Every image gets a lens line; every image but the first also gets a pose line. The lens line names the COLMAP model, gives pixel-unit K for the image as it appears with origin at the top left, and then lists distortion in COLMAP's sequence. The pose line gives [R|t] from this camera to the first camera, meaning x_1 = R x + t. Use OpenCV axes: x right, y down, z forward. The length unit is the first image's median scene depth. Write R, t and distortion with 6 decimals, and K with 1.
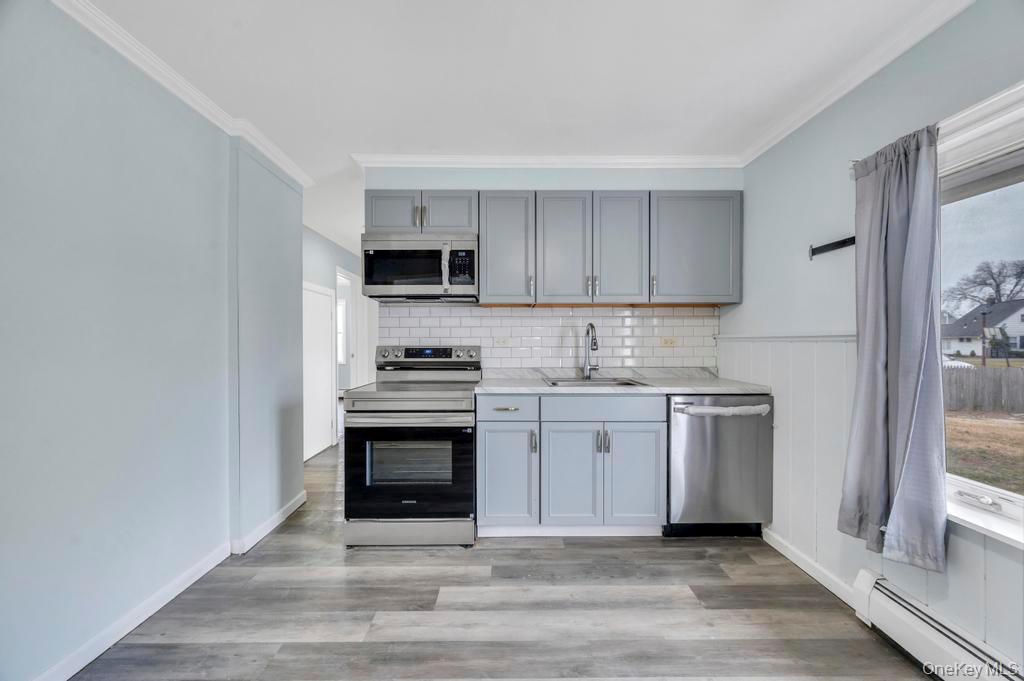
lens RADIAL K [[405.5, 0, 512.9], [0, 405.5, 343.5], [0, 0, 1]] dist [0.001152, 0.000205]
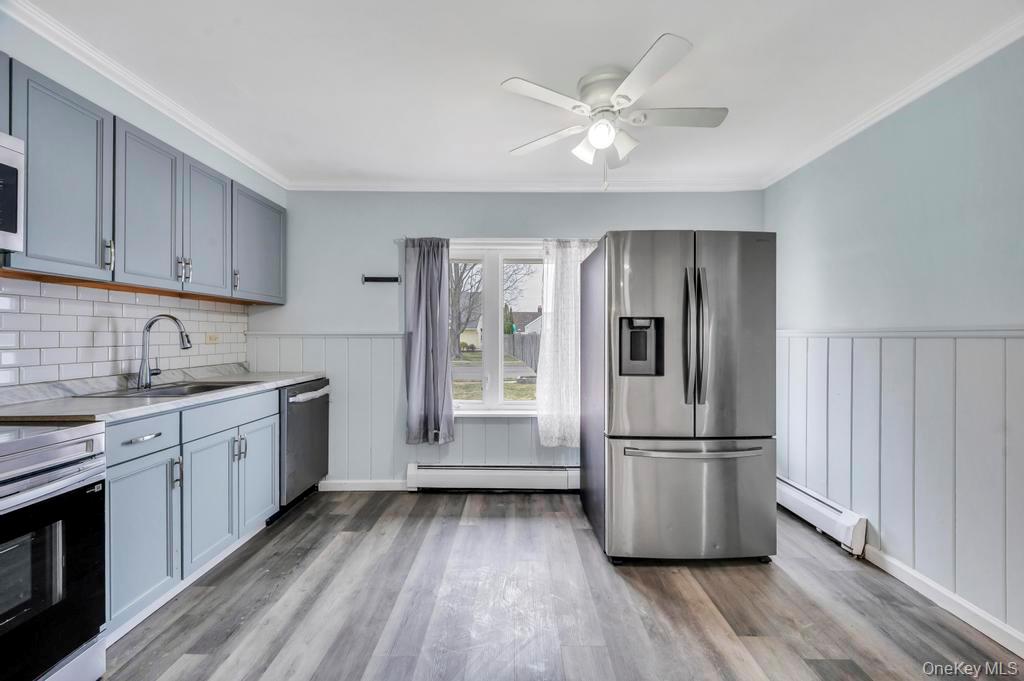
lens RADIAL K [[405.5, 0, 515.0], [0, 405.5, 336.0], [0, 0, 1]] dist [0.001152, 0.000205]
pose [[0.017344, -0.000983, 0.999849, -0.698956], [0.004571, 0.999989, 0.000904, -0.008757], [-0.999839, 0.004555, 0.017349, 0.370812]]
